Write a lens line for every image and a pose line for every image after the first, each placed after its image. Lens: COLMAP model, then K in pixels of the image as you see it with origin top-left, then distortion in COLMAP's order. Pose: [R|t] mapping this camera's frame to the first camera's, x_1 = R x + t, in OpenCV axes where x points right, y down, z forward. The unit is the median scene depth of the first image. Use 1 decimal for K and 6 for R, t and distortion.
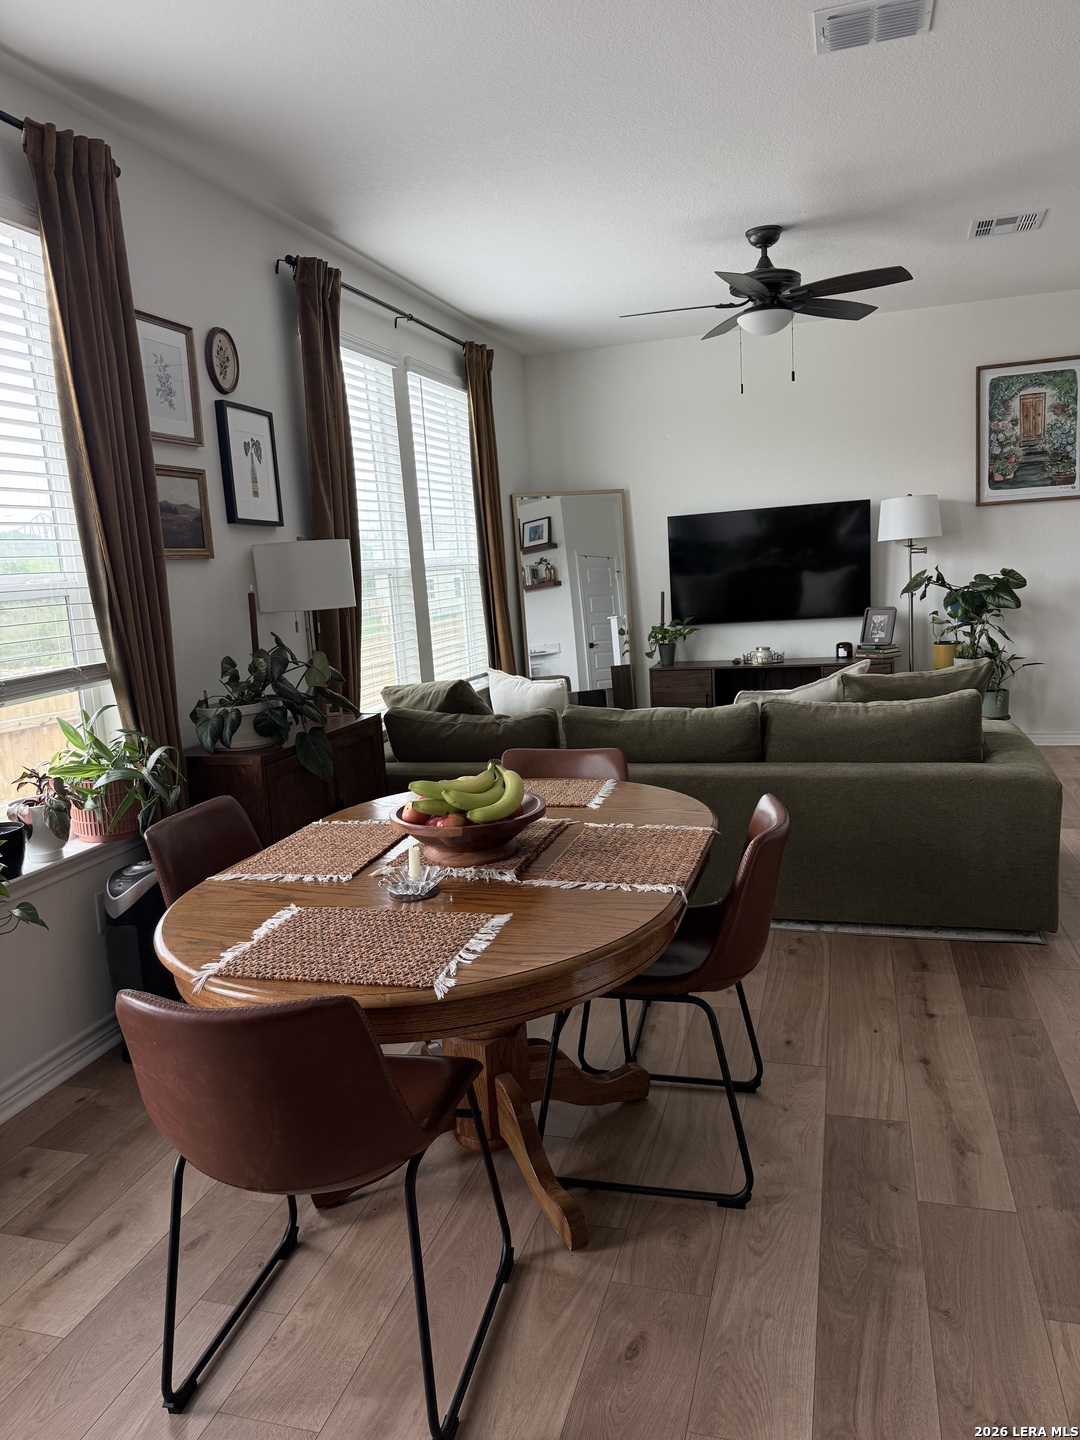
lens RADIAL K [[1012.2, 0, 541.2], [0, 1012.2, 757.1], [0, 0, 1]] dist [0.146450, -0.213456]
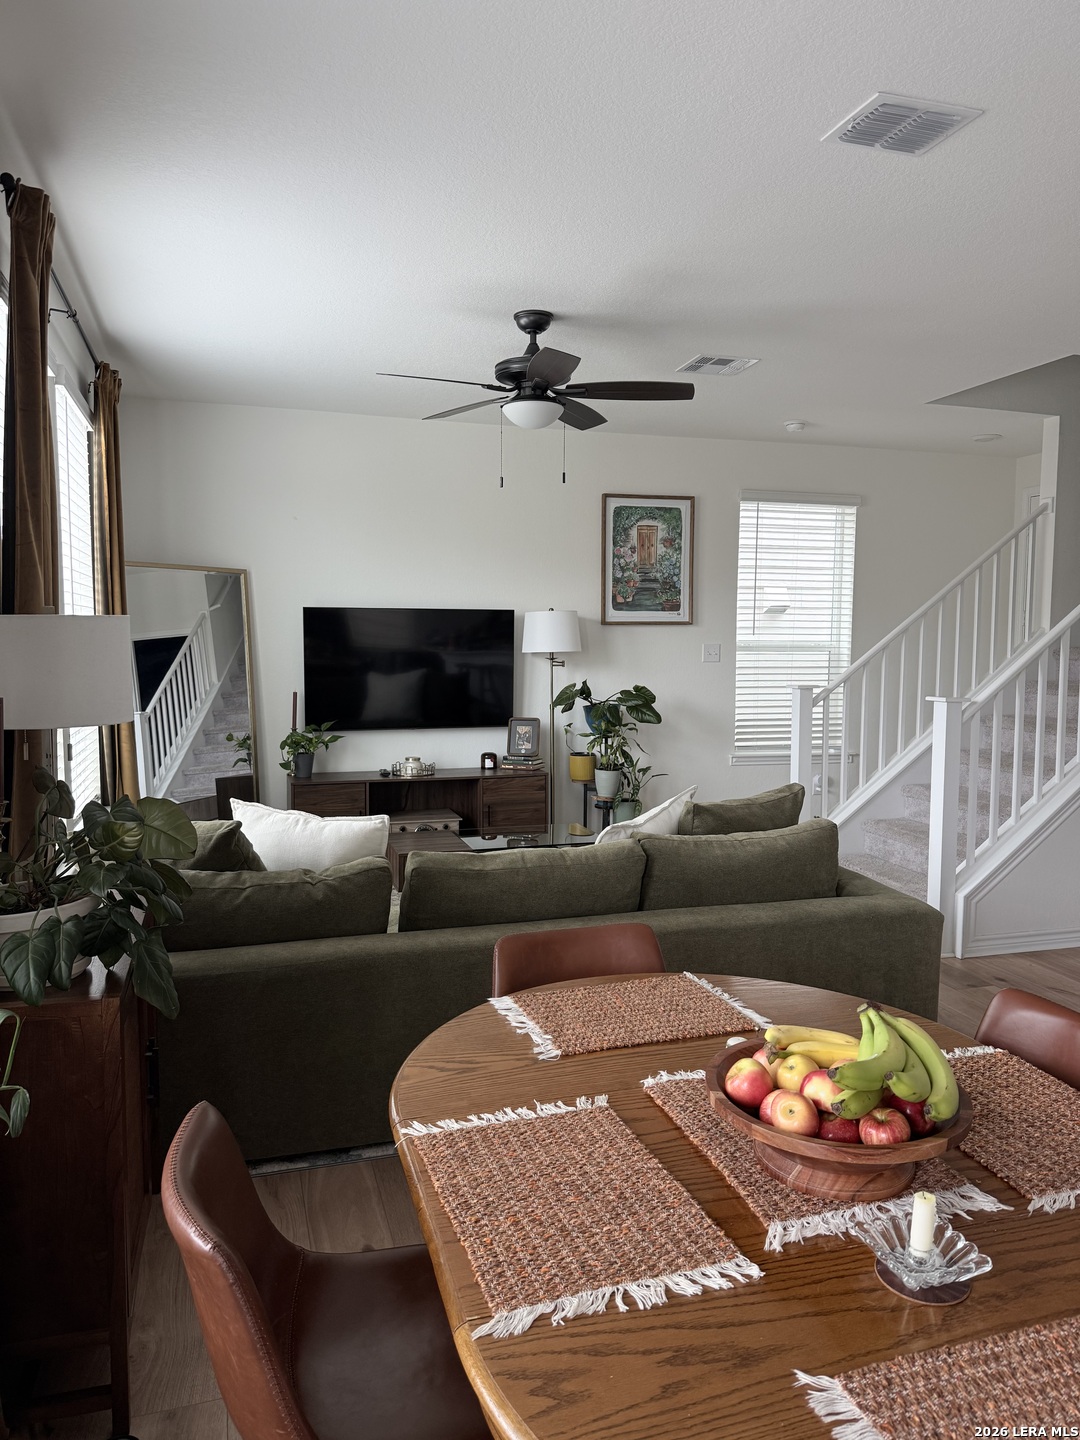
lens RADIAL K [[1012.2, 0, 541.2], [0, 1012.2, 757.1], [0, 0, 1]] dist [0.146450, -0.213456]
pose [[0.836195, -0.005017, 0.548410, -0.199269], [0.053044, 0.996010, -0.071769, -0.040191], [-0.545862, 0.089103, 0.833124, 0.197613]]
